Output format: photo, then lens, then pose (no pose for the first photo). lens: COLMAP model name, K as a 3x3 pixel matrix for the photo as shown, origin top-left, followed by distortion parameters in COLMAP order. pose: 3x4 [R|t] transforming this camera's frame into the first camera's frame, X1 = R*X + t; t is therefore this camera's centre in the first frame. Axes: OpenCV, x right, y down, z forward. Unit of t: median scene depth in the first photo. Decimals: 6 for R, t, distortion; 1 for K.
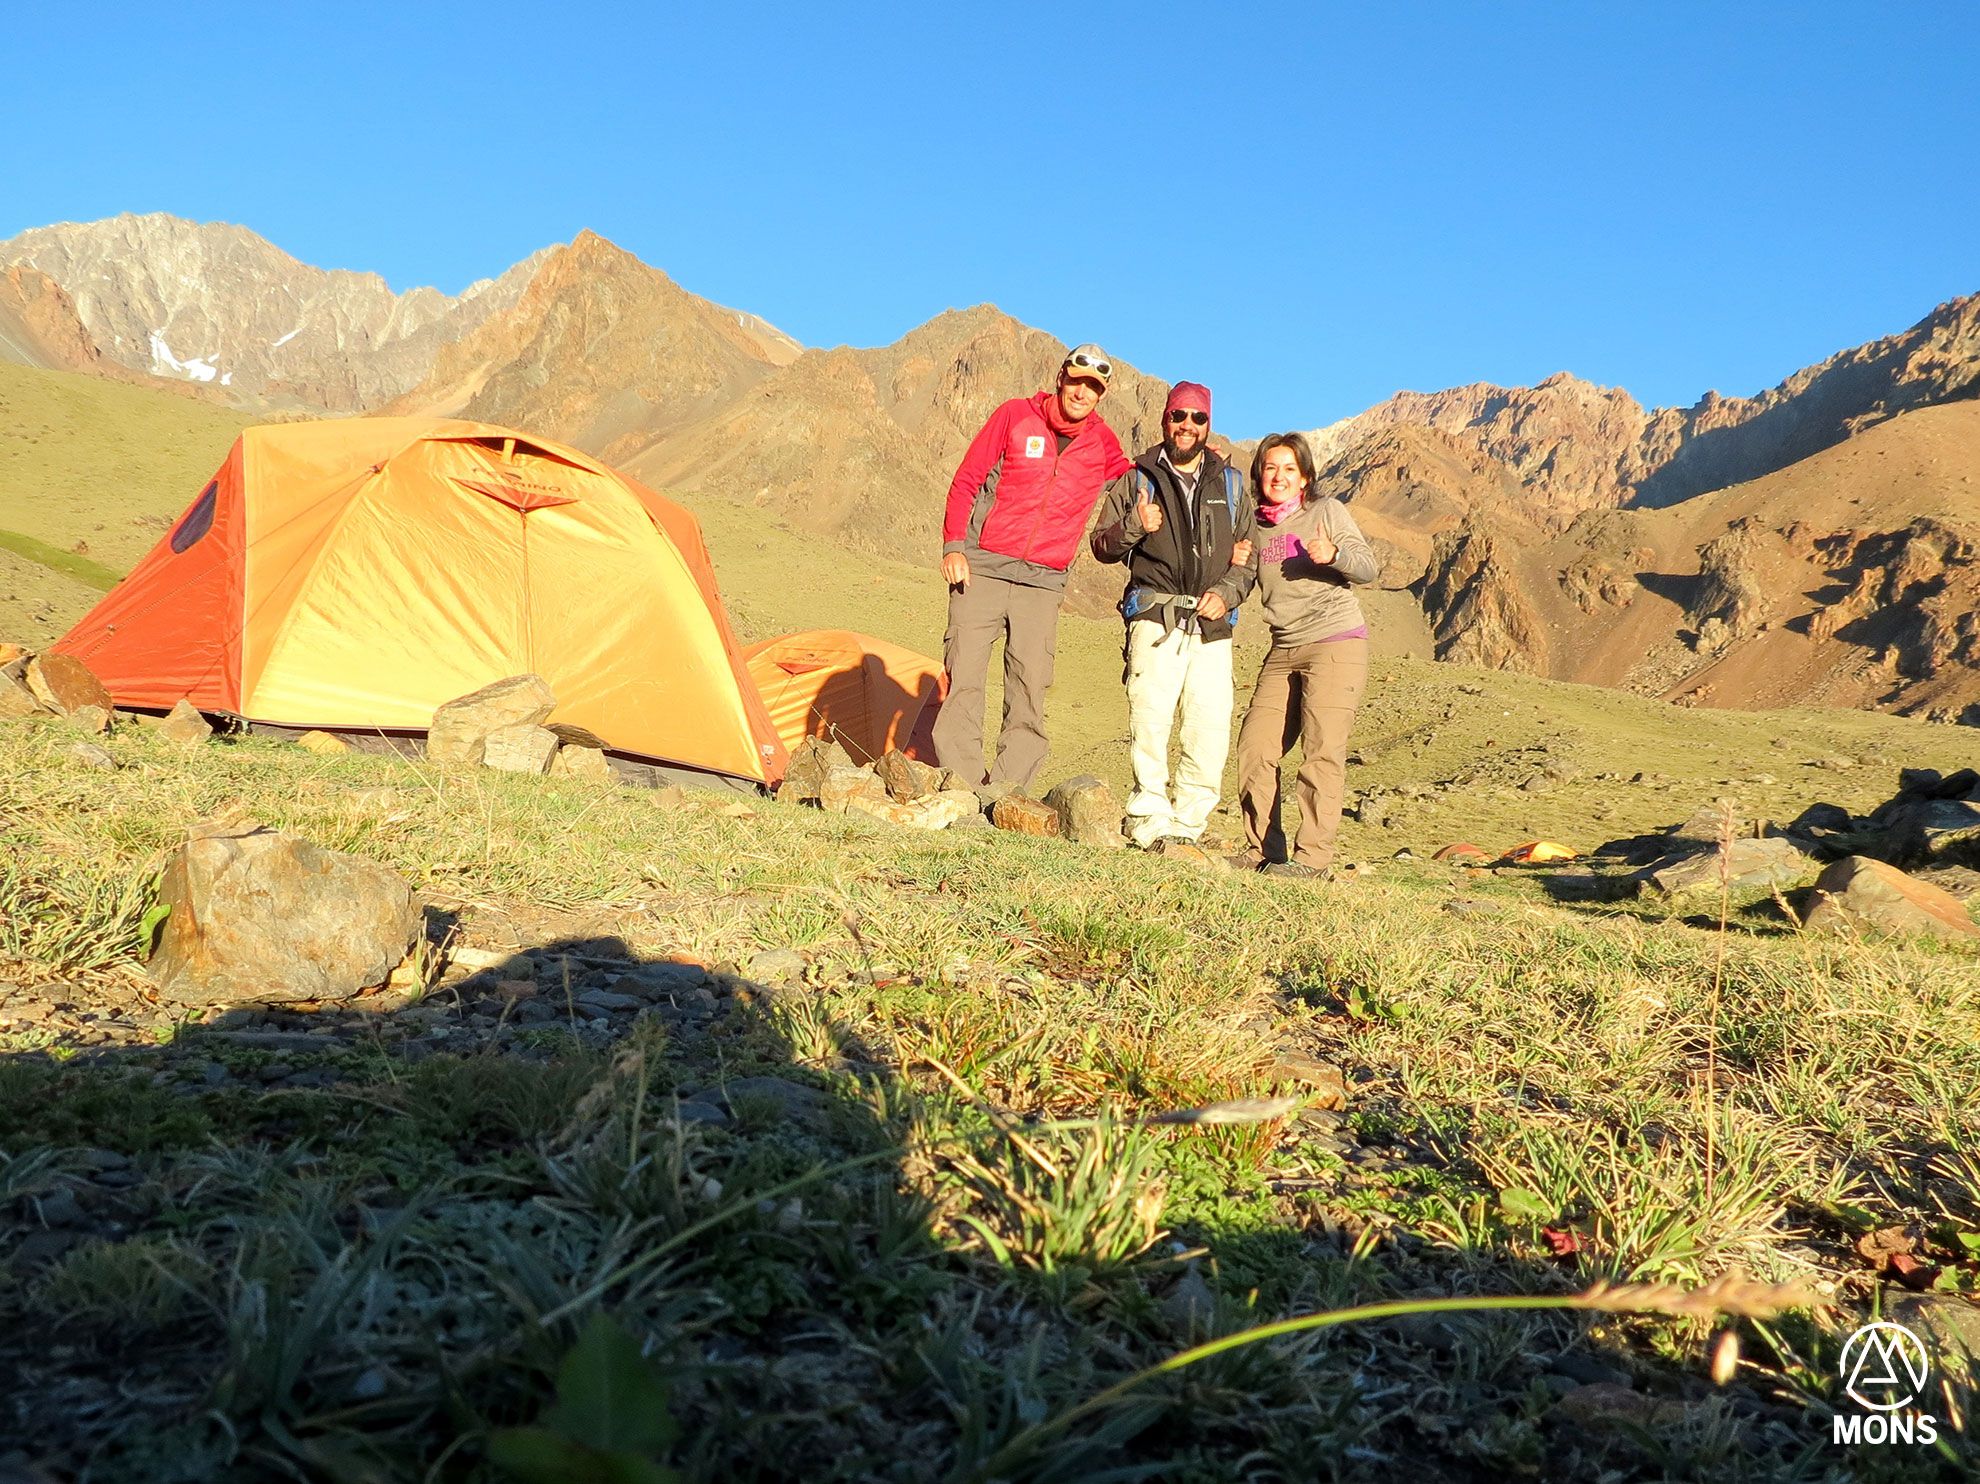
lens RADIAL K [[1433.4, 0, 990.0], [0, 1433.4, 742.0], [0, 0, 1]] dist [-0.009362, 0.010110]
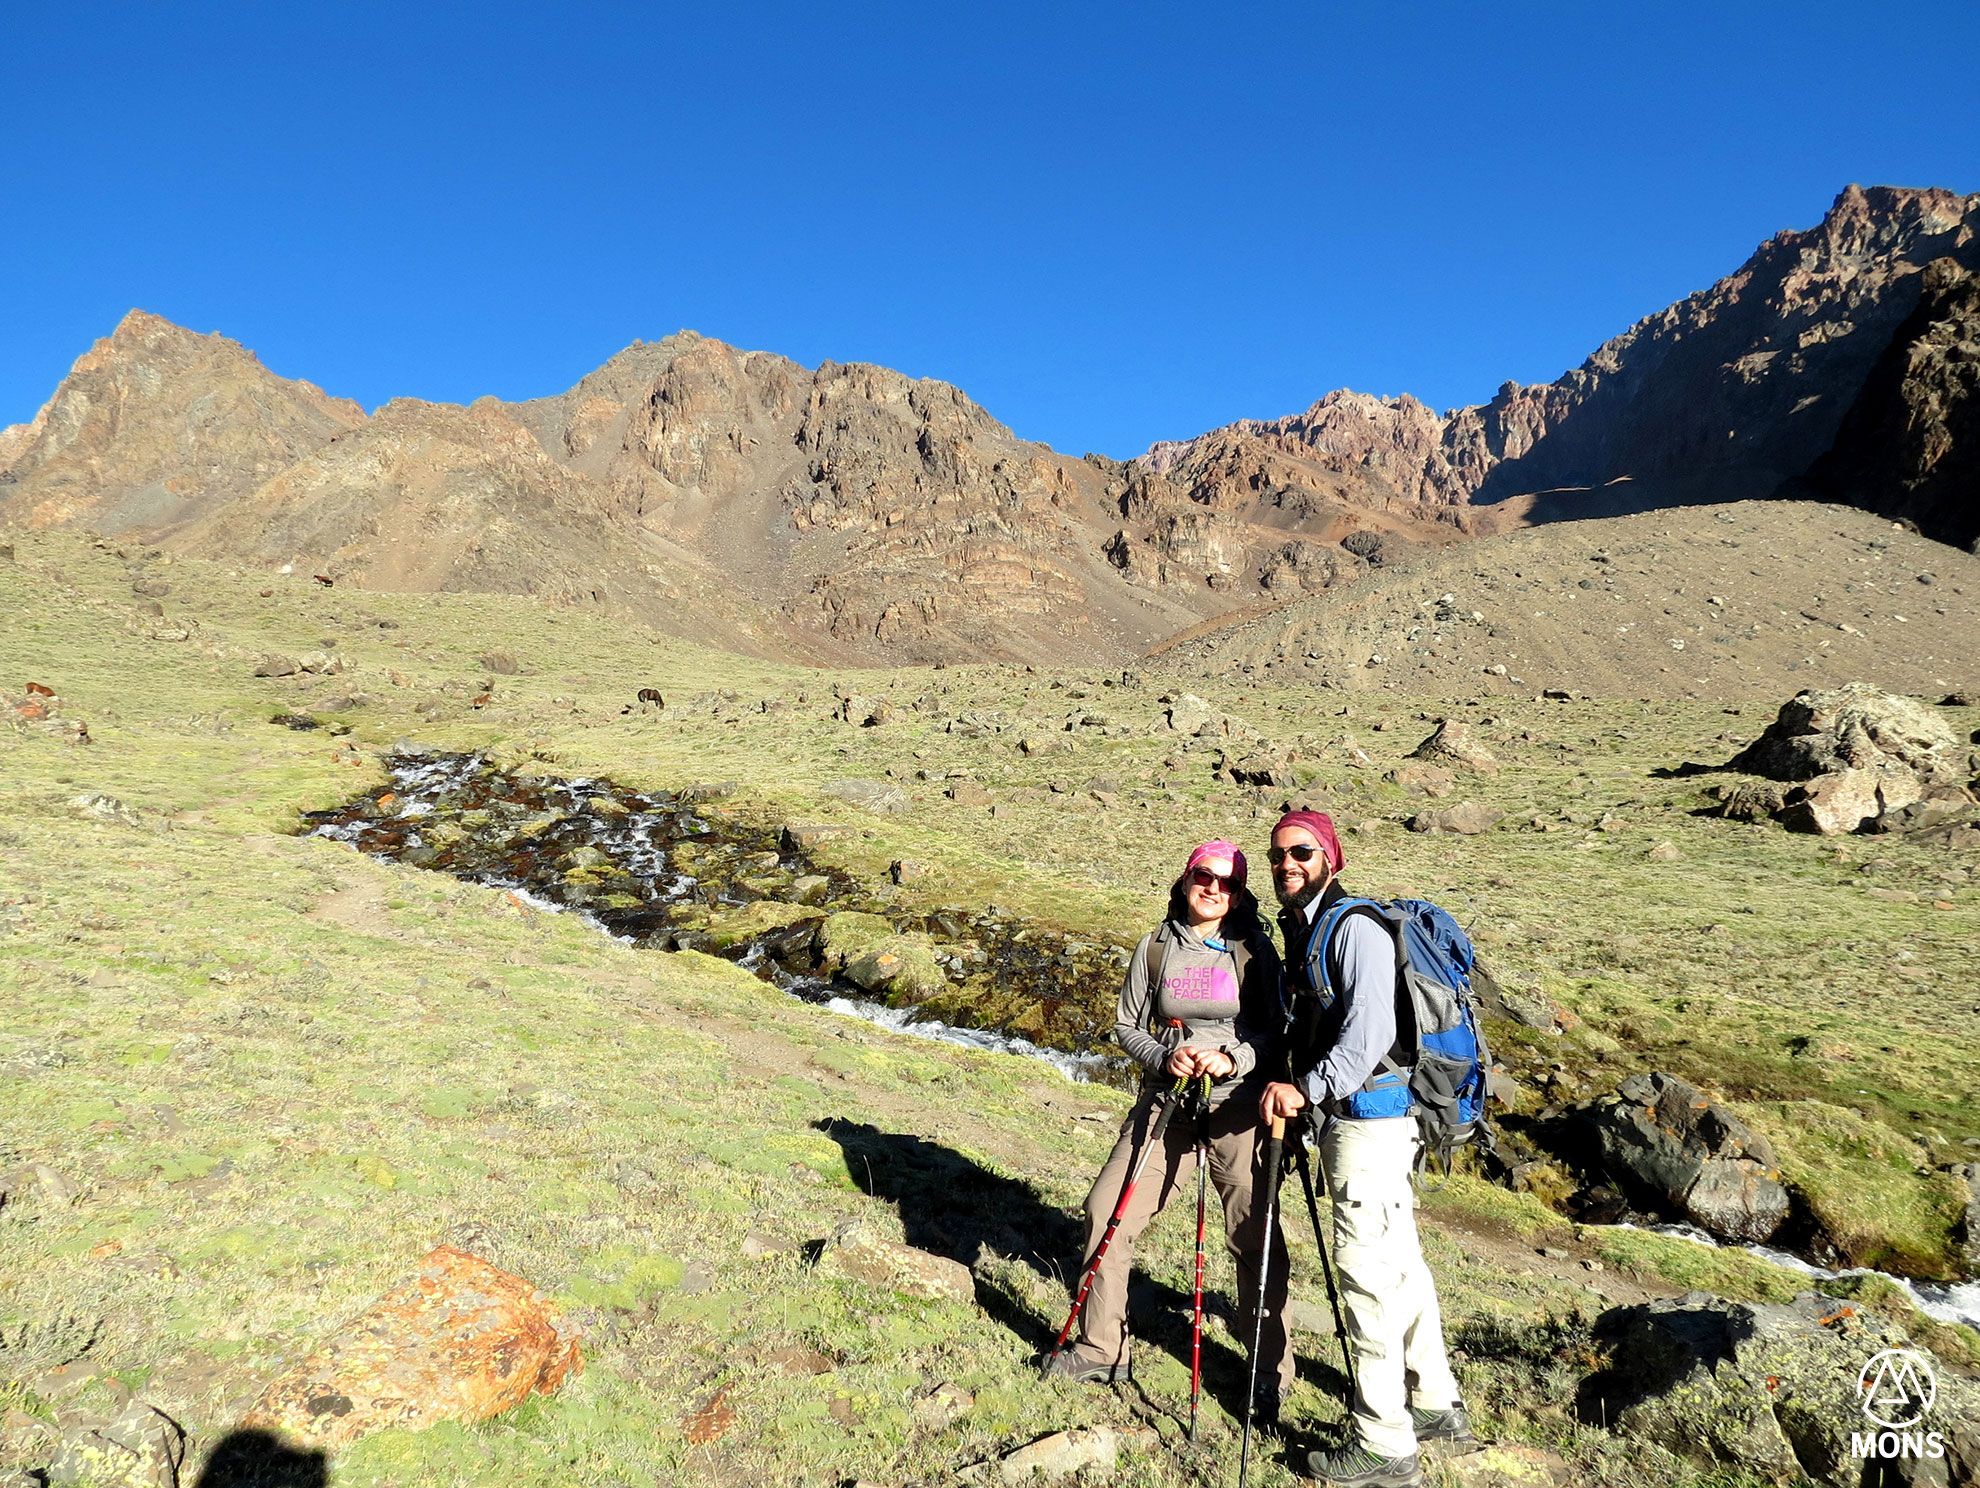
lens RADIAL K [[1433.4, 0, 990.0], [0, 1433.4, 744.0], [0, 0, 1]] dist [-0.009362, 0.010110]
pose [[0.976274, -0.148307, 0.157781, 0.001854], [0.159586, 0.985277, -0.061329, -0.015243], [-0.146362, 0.085053, 0.985568, 0.180649]]
